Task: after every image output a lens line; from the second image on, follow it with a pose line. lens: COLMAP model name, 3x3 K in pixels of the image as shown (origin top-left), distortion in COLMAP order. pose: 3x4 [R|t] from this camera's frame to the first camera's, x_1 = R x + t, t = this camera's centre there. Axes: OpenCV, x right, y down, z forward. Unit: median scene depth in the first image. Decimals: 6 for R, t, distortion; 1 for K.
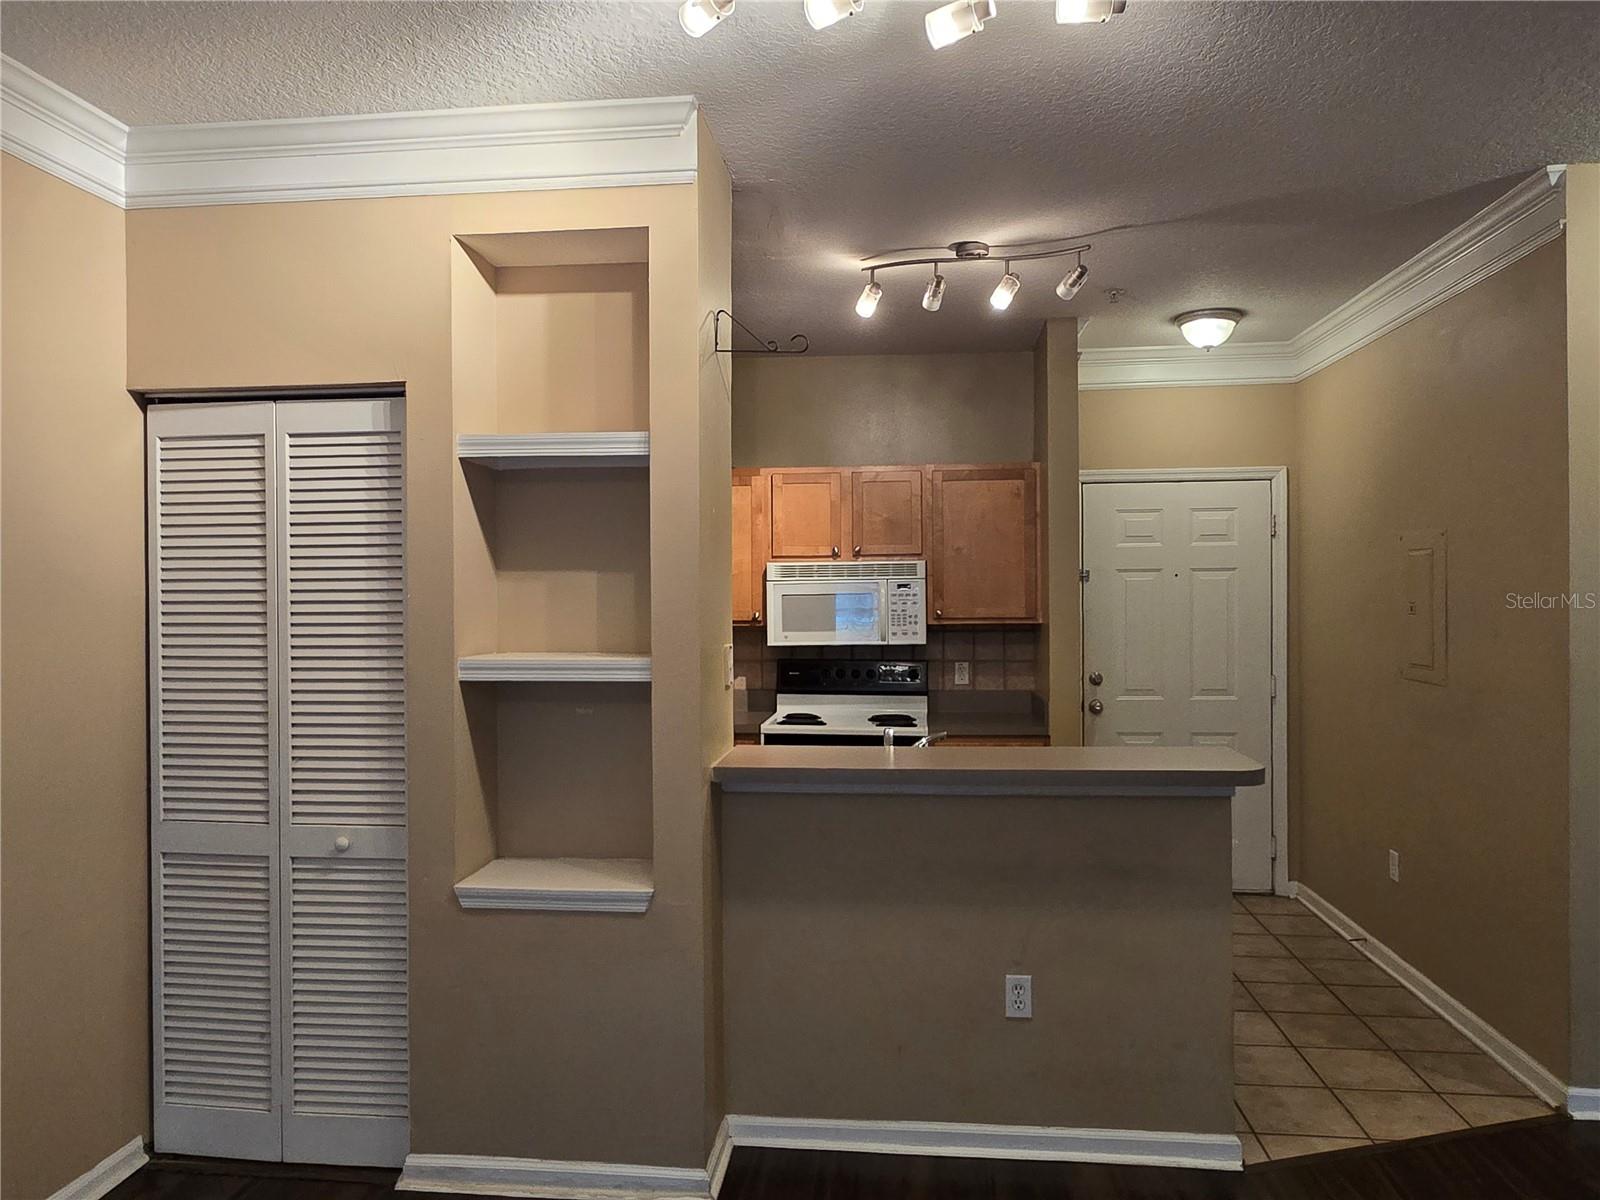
lens RADIAL K [[1098.7, 0, 813.7], [0, 1098.7, 602.1], [0, 0, 1]] dist [0.000412, 0.002075]
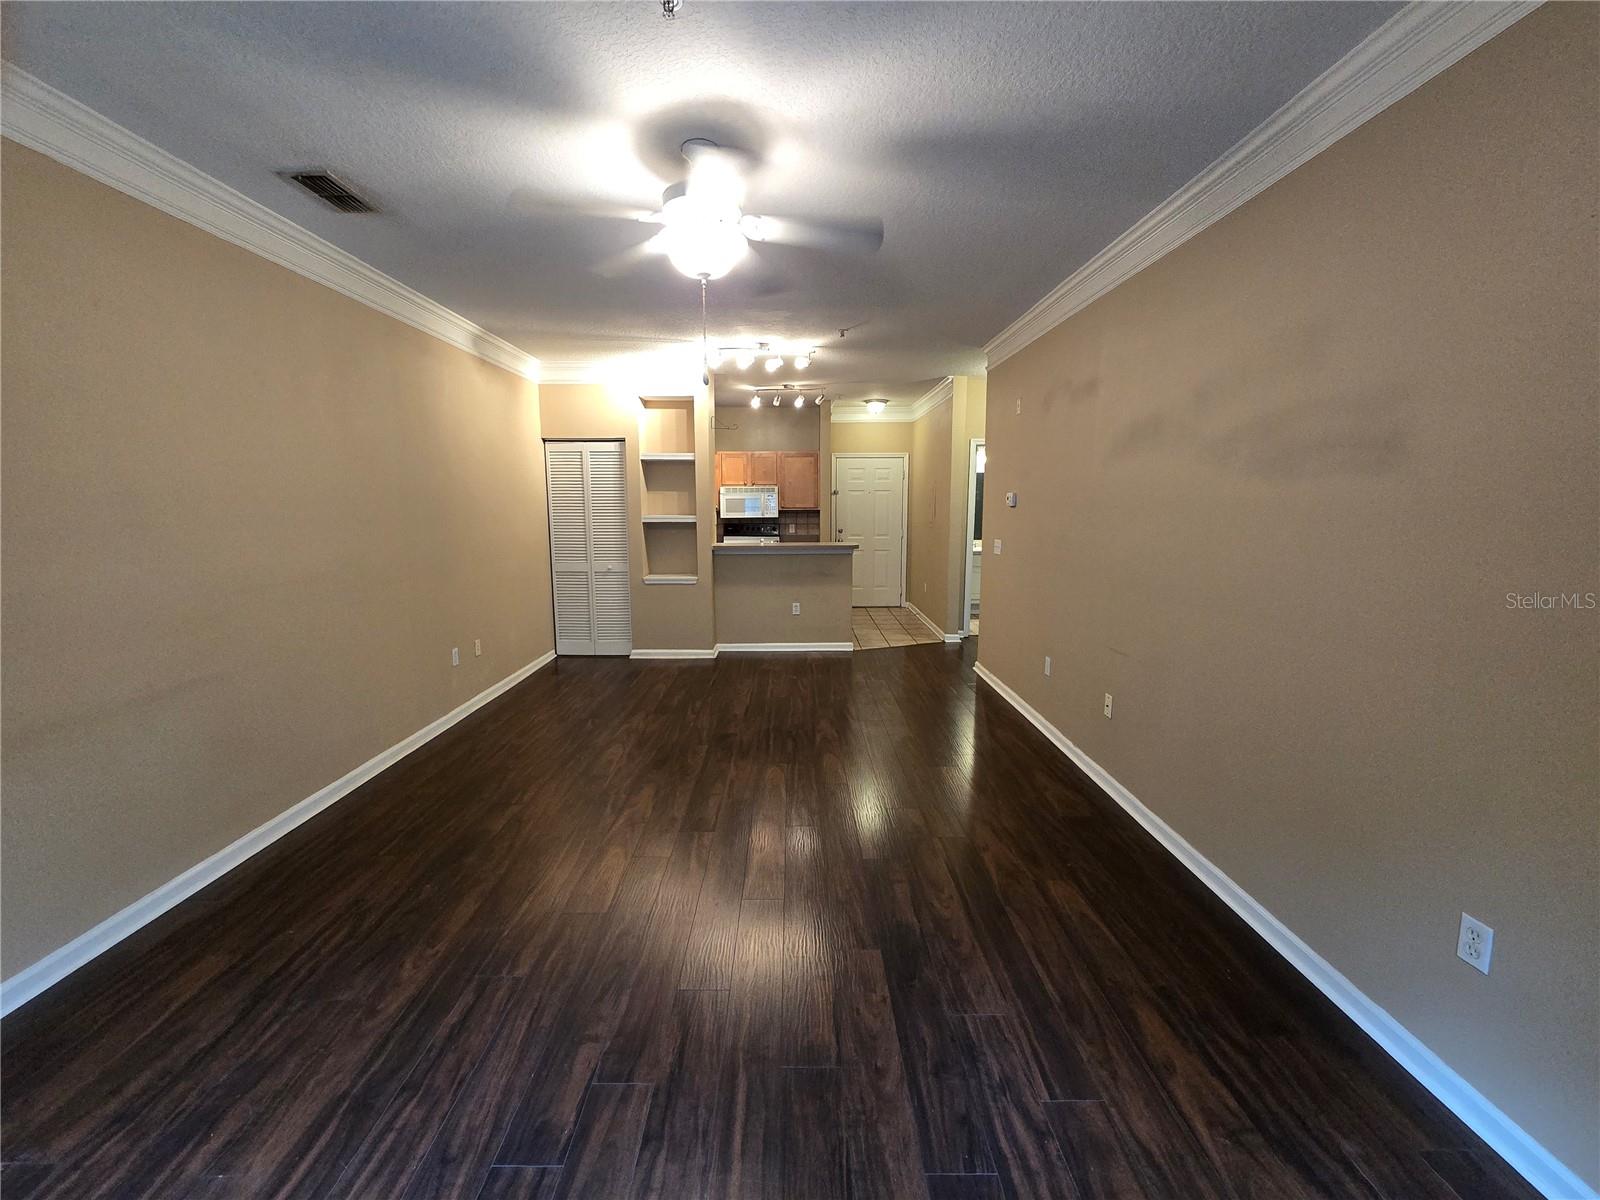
lens RADIAL K [[653.8, 0, 792.9], [0, 653.8, 599.4], [0, 0, 1]] dist [-0.000006, -0.000428]
pose [[0.995560, -0.009426, 0.093658, -0.020397], [-0.004068, 0.989735, 0.142854, 0.008868], [-0.094043, -0.142600, 0.985303, -0.777330]]
